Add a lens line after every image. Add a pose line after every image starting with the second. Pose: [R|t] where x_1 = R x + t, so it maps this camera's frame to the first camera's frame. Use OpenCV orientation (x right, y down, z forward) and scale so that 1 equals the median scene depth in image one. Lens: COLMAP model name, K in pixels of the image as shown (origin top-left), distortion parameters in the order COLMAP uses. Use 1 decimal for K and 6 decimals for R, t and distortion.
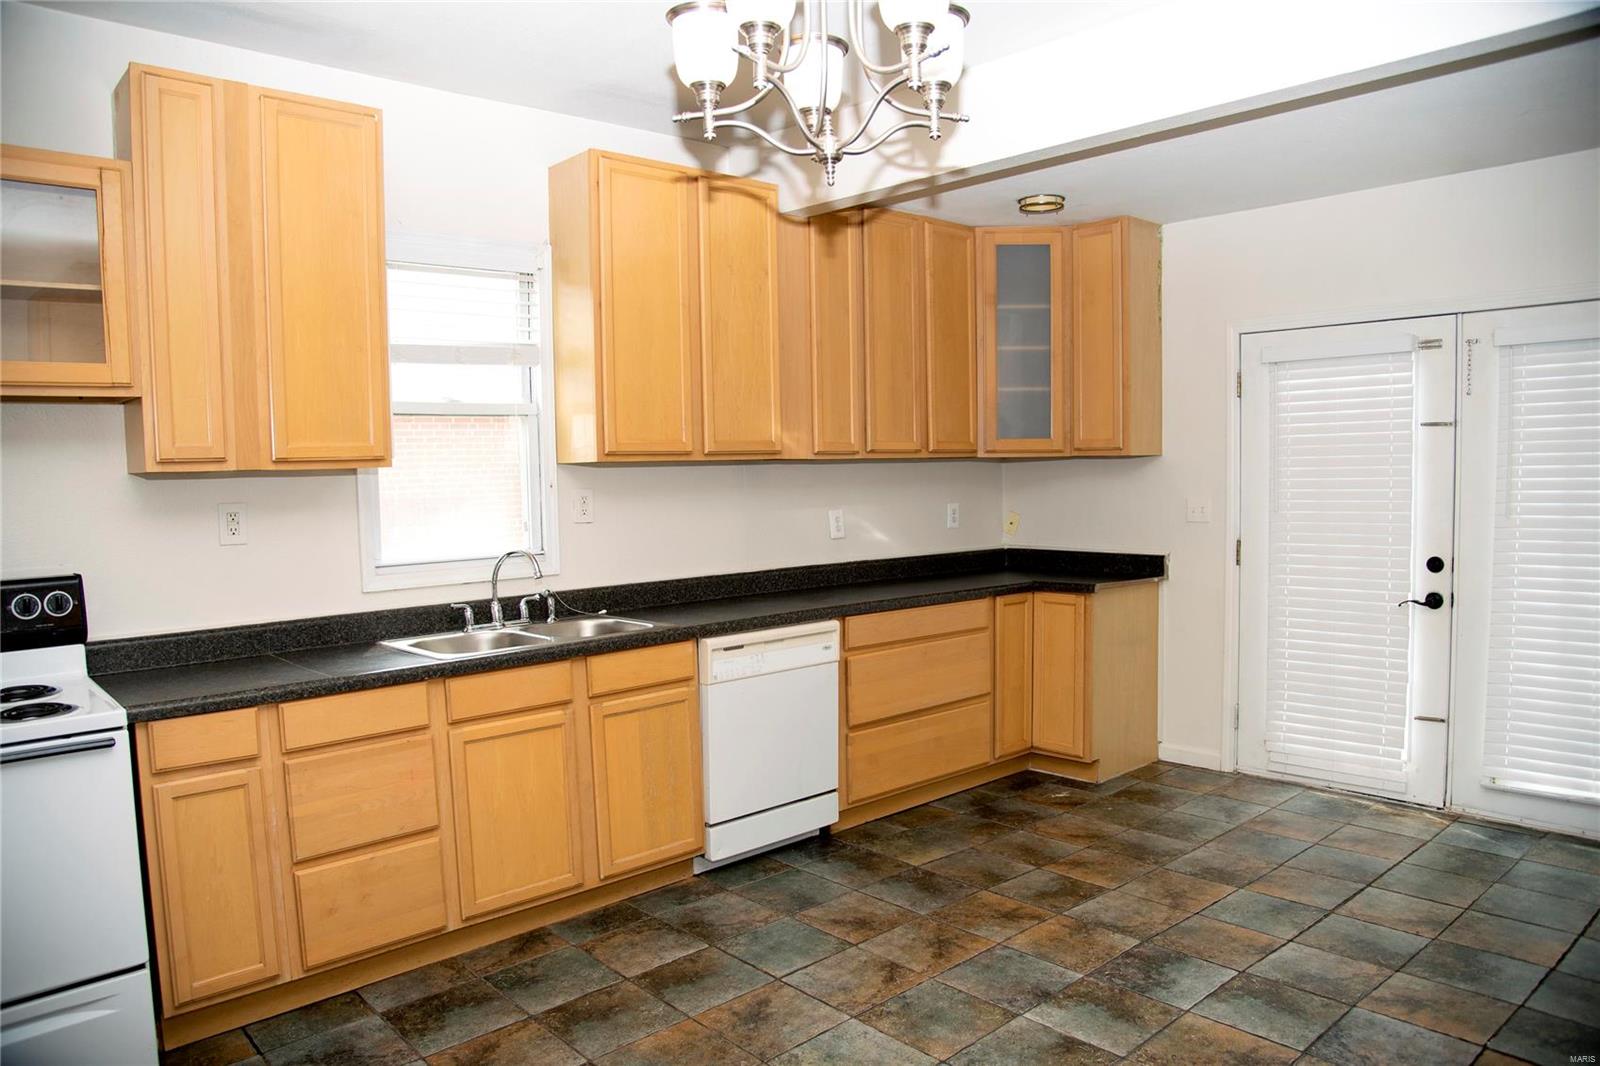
lens RADIAL K [[1090.1, 0, 790.9], [0, 1090.1, 528.5], [0, 0, 1]] dist [-0.114962, 0.054301]
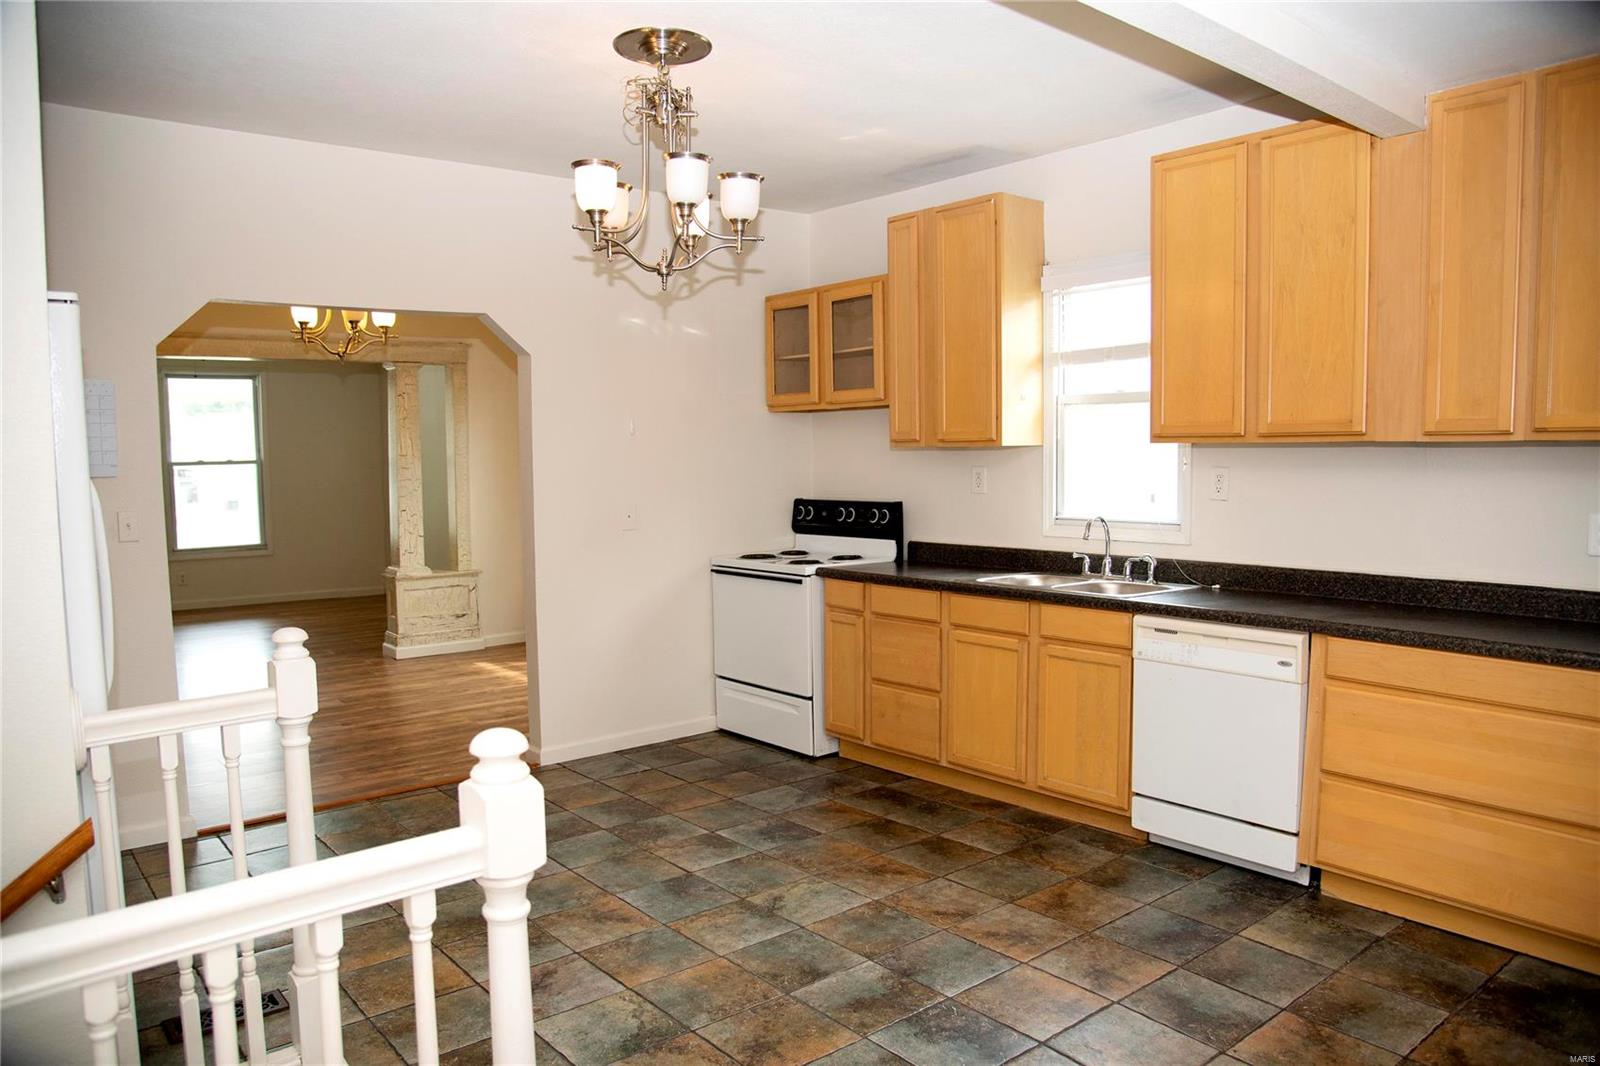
lens RADIAL K [[1101.8, 0, 810.0], [0, 1101.8, 531.8], [0, 0, 1]] dist [-0.102416, 0.050734]
pose [[-0.030257, 0.095737, -0.994947, 0.906821], [-0.041110, 0.994441, 0.096938, -0.062534], [0.998696, 0.043836, -0.026153, 0.663645]]
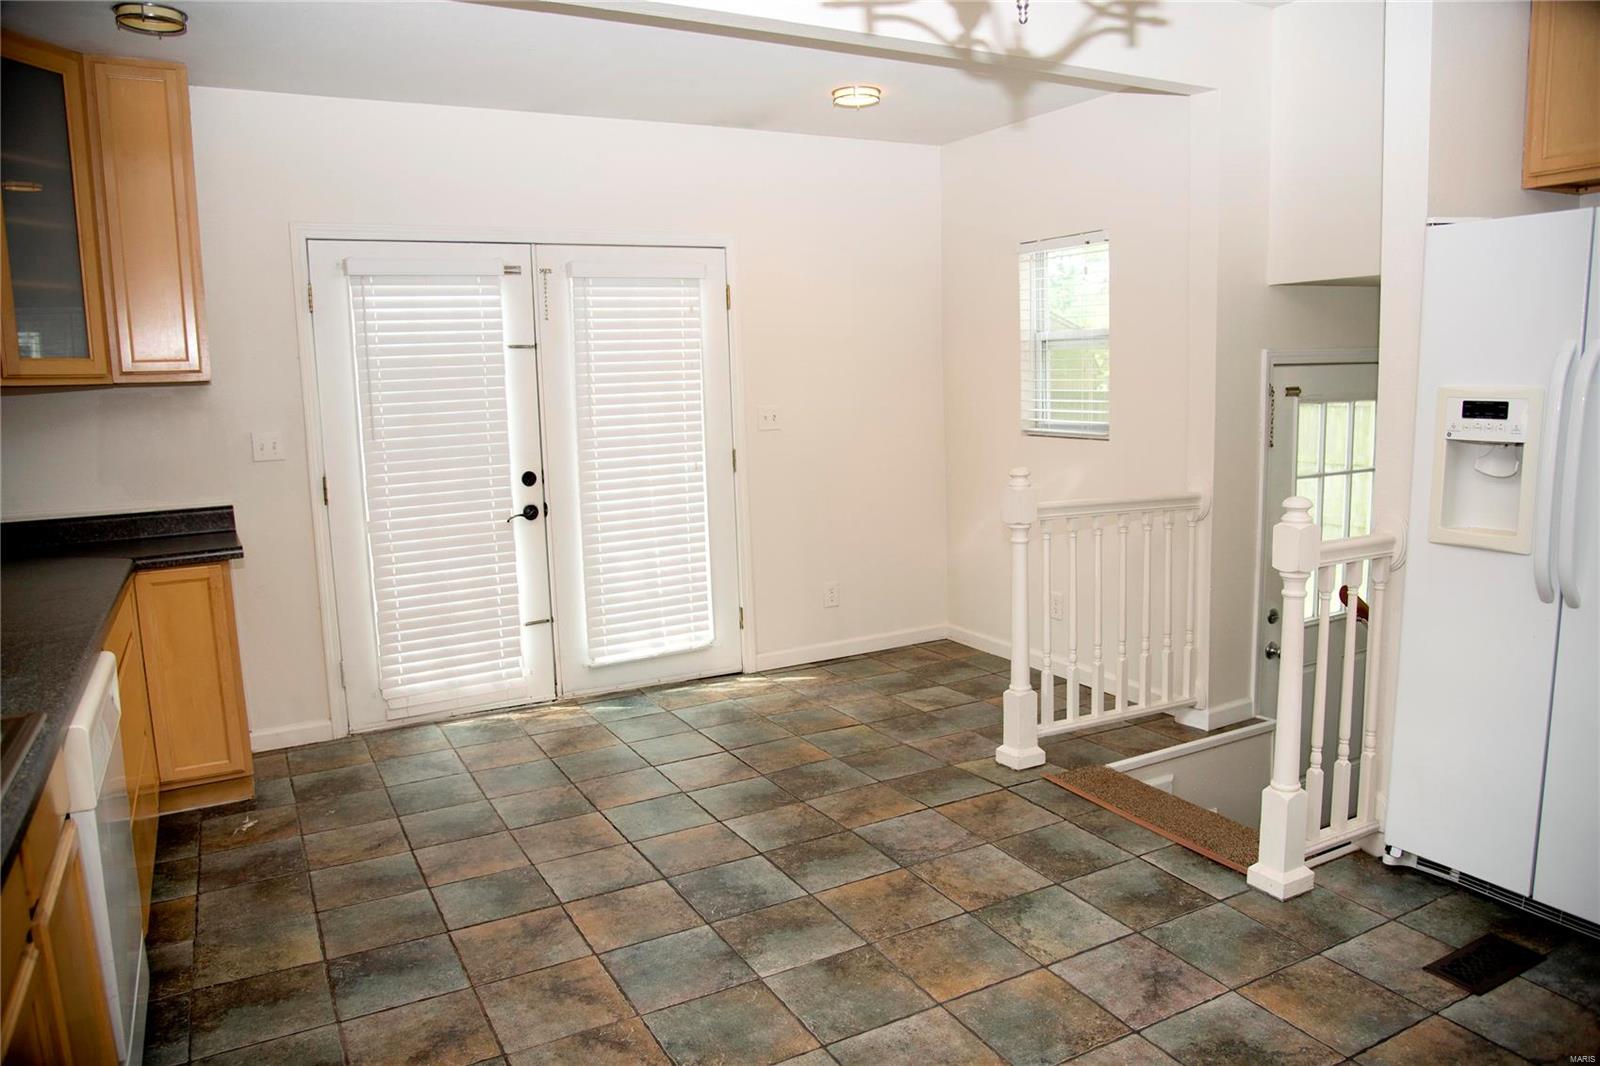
lens RADIAL K [[1101.8, 0, 810.0], [0, 1101.8, 531.8], [0, 0, 1]] dist [-0.102416, 0.050734]
pose [[0.224994, -0.127720, 0.965953, -0.441055], [0.074528, 0.990723, 0.113635, -0.019022], [-0.971506, 0.046423, 0.232426, 0.506198]]
